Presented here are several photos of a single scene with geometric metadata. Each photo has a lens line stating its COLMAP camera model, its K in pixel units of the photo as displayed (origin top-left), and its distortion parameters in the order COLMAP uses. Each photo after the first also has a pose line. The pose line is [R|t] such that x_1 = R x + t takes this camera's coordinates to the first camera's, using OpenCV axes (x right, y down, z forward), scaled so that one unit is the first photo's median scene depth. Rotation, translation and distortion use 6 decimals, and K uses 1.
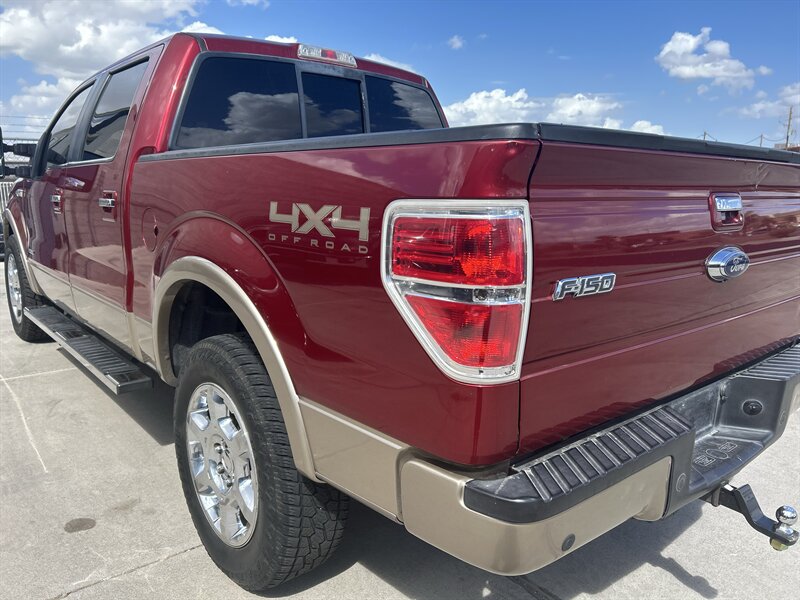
lens RADIAL K [[604.0, 0, 402.3], [0, 604.0, 297.4], [0, 0, 1]] dist [0.054669, -0.050726]
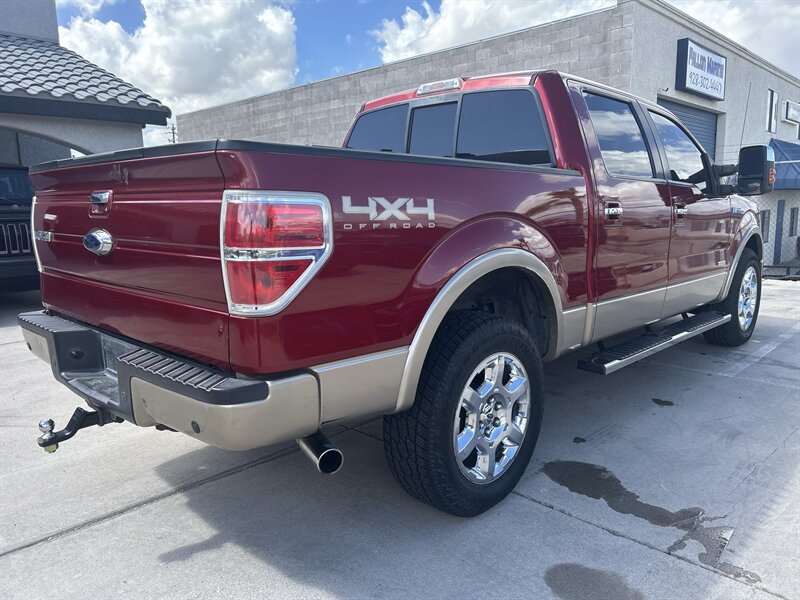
lens RADIAL K [[604.0, 0, 401.9], [0, 604.0, 300.2], [0, 0, 1]] dist [0.054669, -0.050726]
pose [[-0.024177, -0.152449, 0.988016, -1.316592], [0.186659, 0.970236, 0.154273, -0.115869], [-0.982127, 0.188151, 0.004999, 0.870156]]
